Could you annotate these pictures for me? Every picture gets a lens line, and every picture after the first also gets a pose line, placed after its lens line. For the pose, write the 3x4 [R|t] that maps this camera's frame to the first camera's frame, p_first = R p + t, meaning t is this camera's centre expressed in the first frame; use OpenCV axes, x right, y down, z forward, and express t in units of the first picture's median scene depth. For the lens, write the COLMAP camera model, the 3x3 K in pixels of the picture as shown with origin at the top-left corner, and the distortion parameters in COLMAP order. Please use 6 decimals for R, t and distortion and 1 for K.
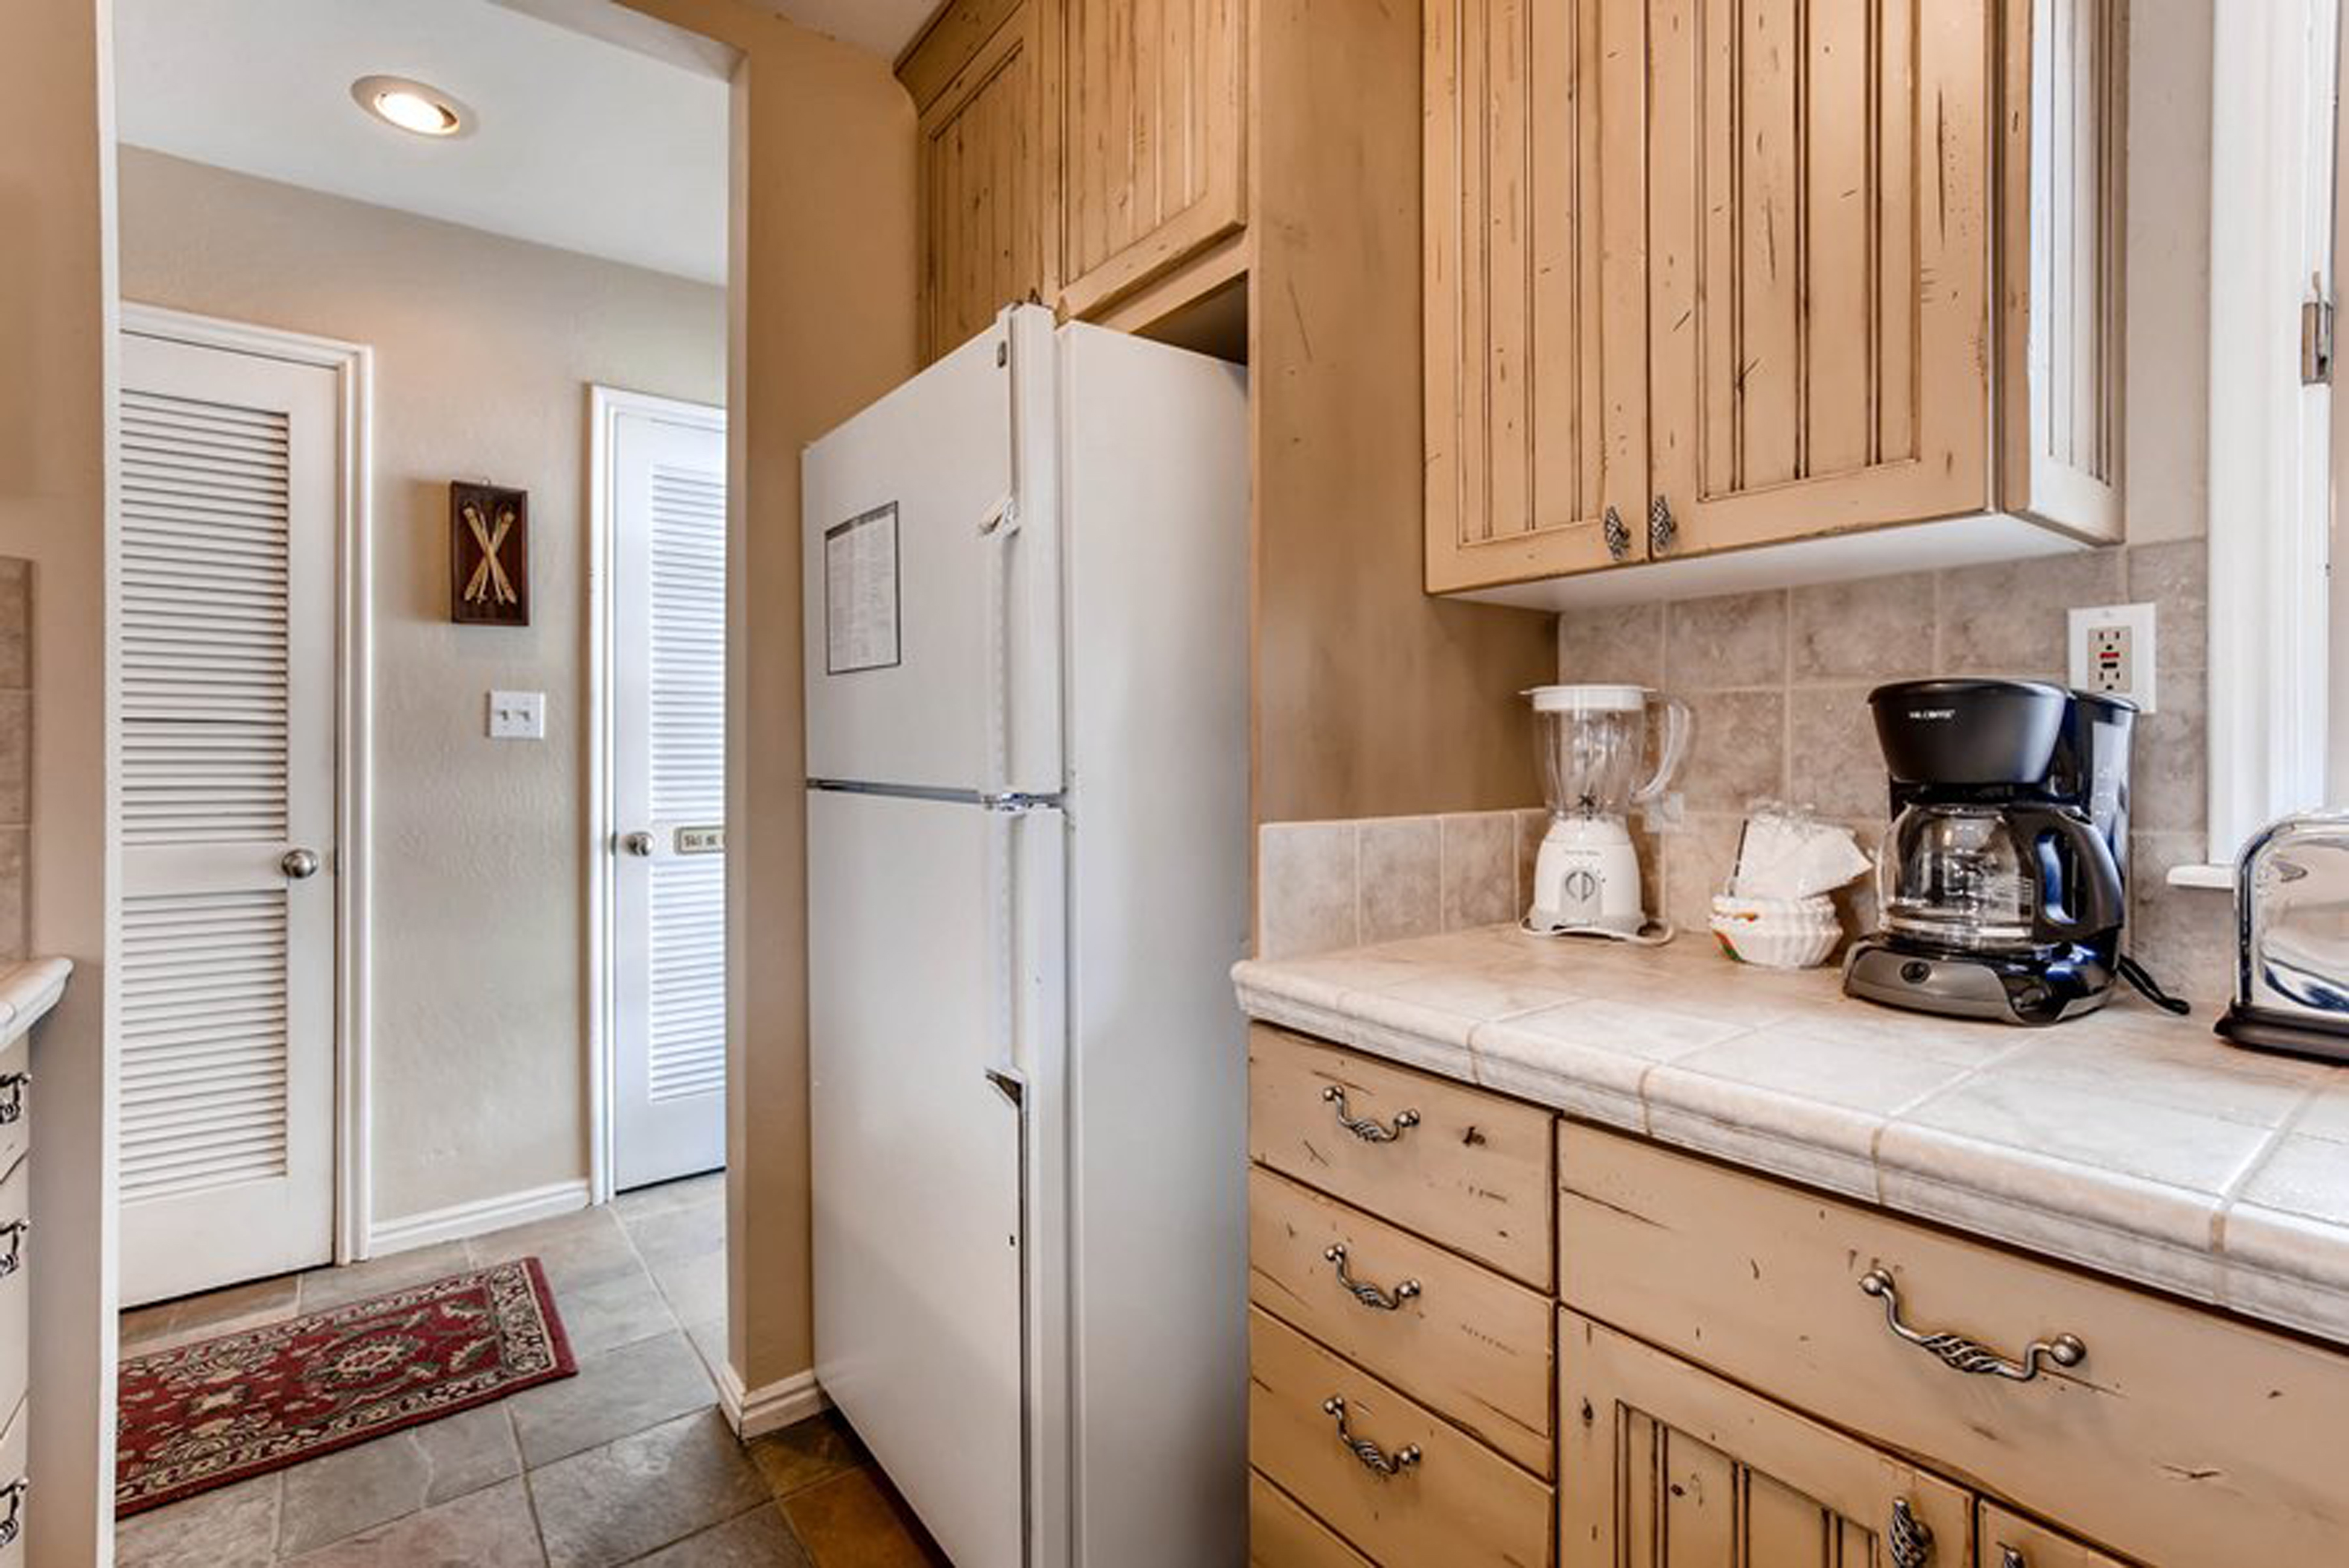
lens RADIAL K [[1084.4, 0, 1175.0], [0, 1084.4, 746.8], [0, 0, 1]] dist [0.000062, 0.001145]
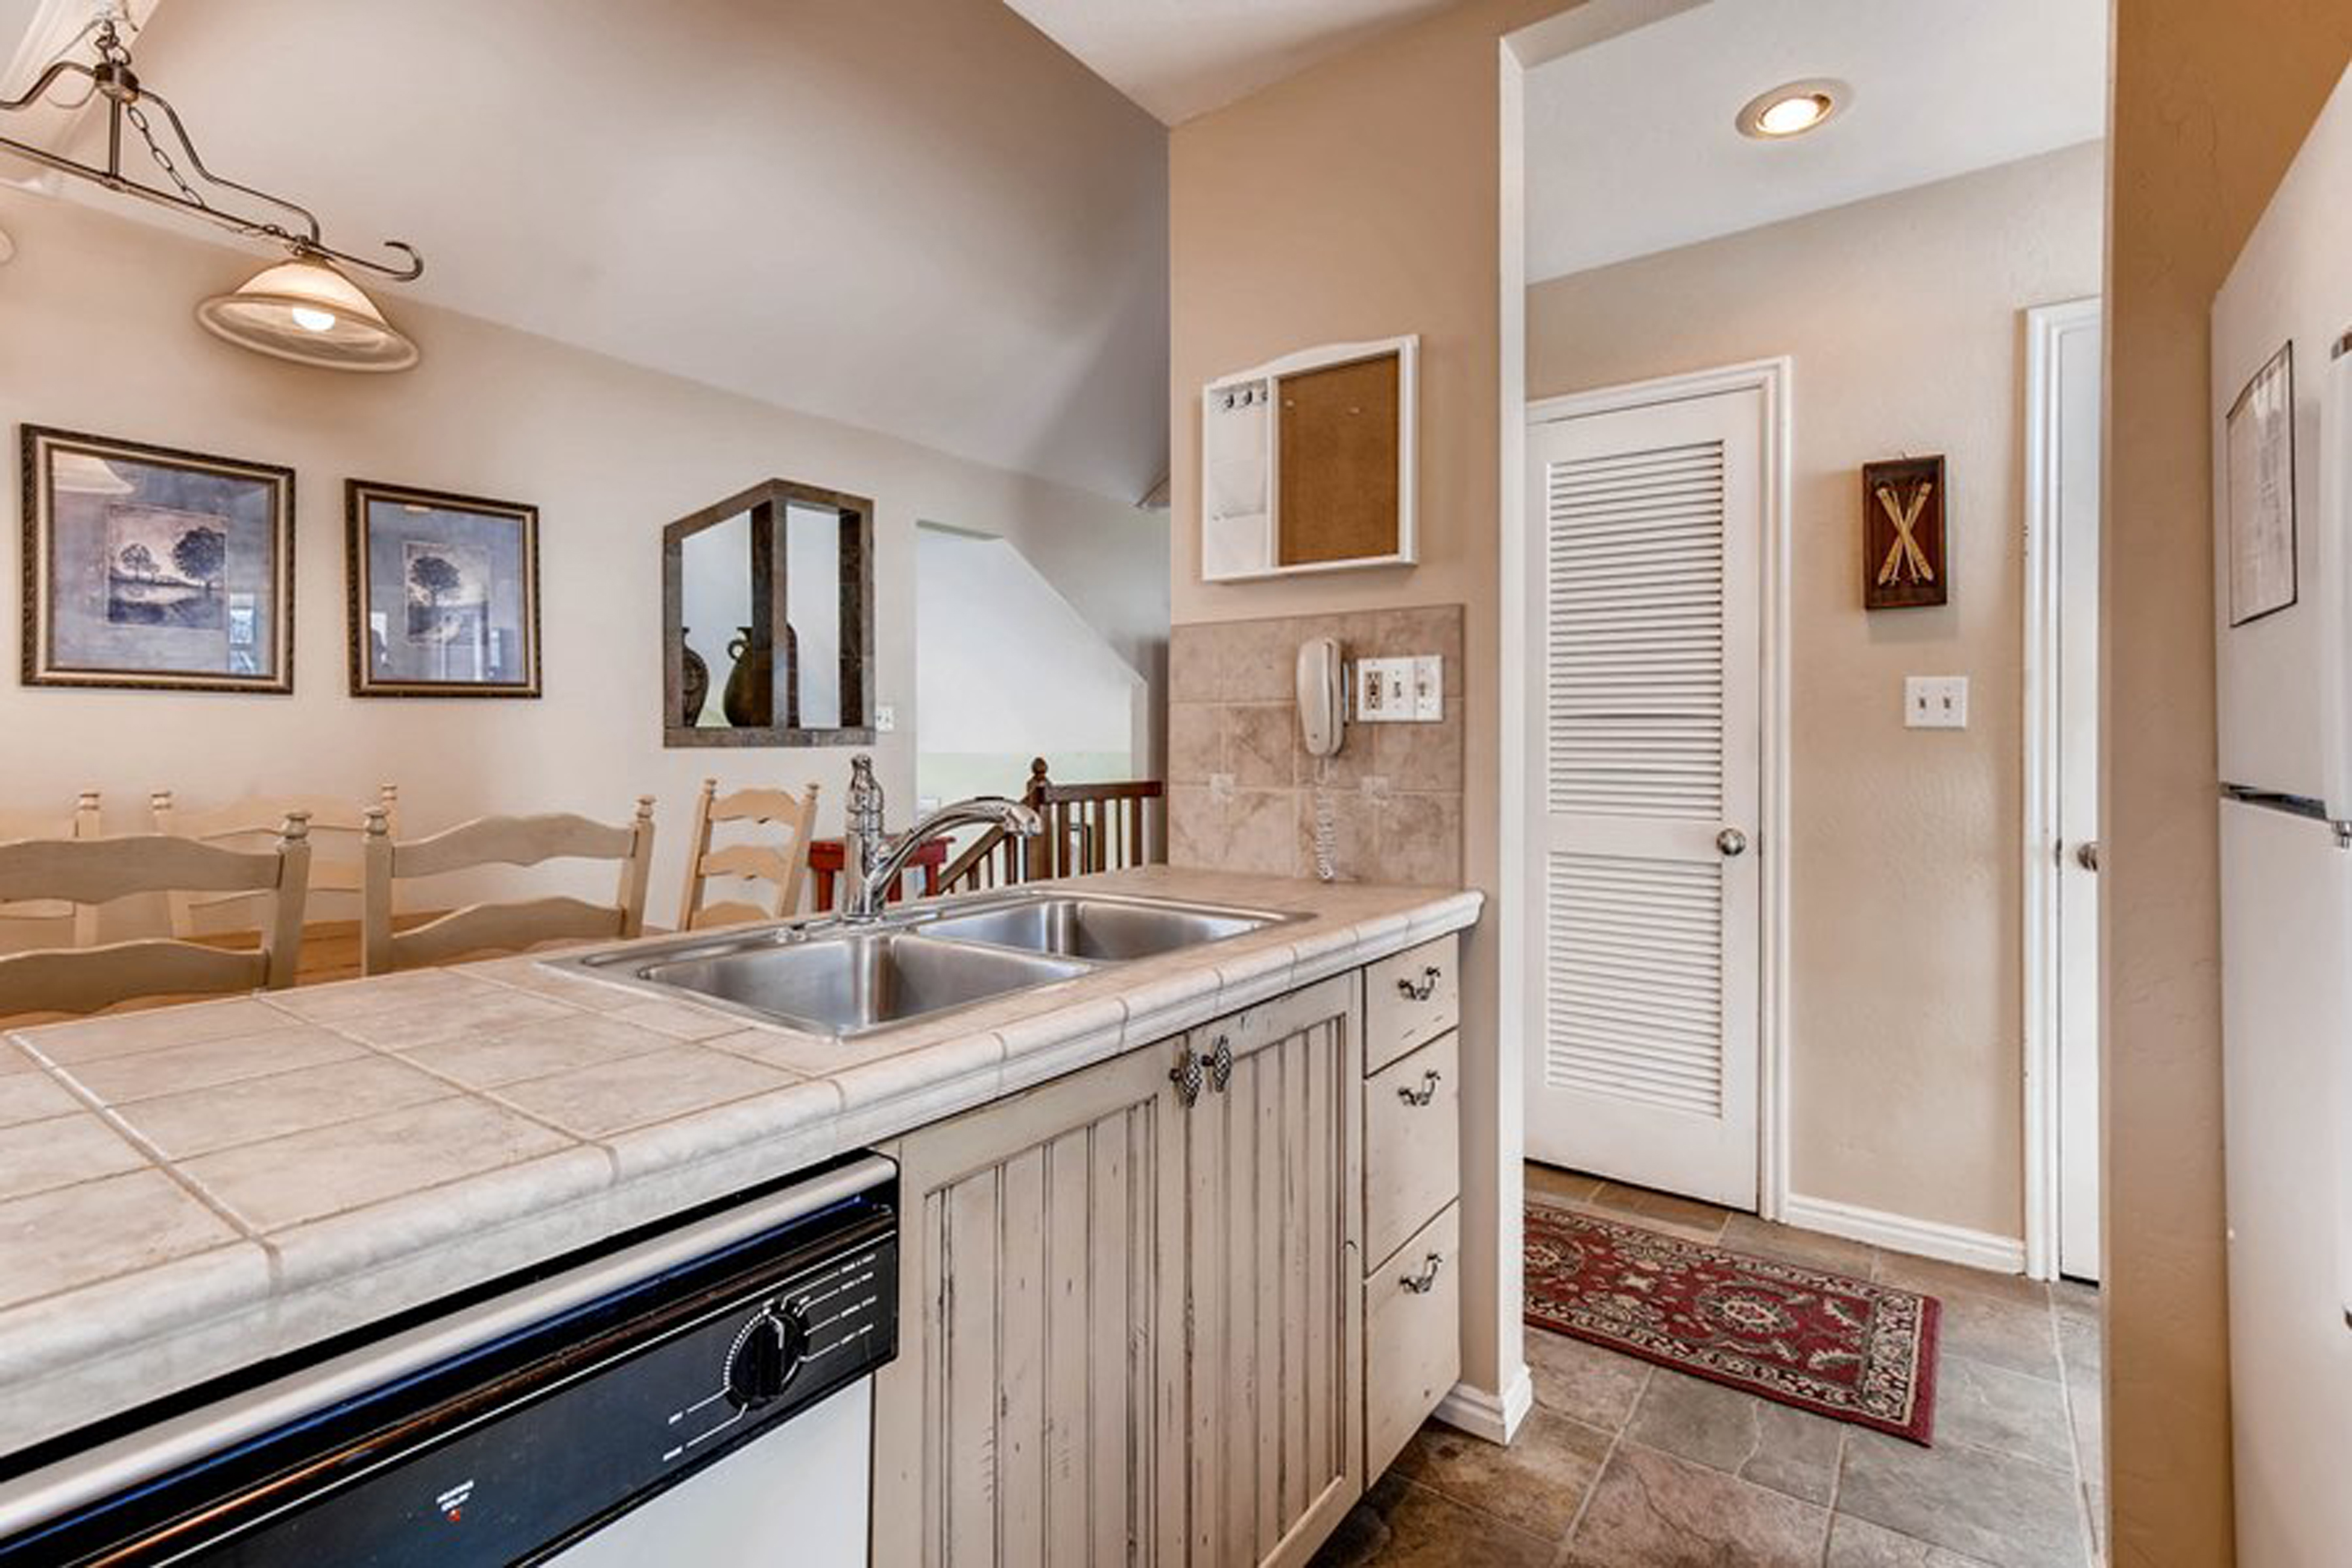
lens RADIAL K [[1093.2, 0, 1172.4], [0, 1093.2, 738.7], [0, 0, 1]] dist [-0.000947, -0.000030]
pose [[0.288782, 0.000275, -0.957395, 0.115020], [0.001436, 0.999999, 0.000720, 0.000005], [0.957394, -0.001583, 0.288781, 0.146388]]
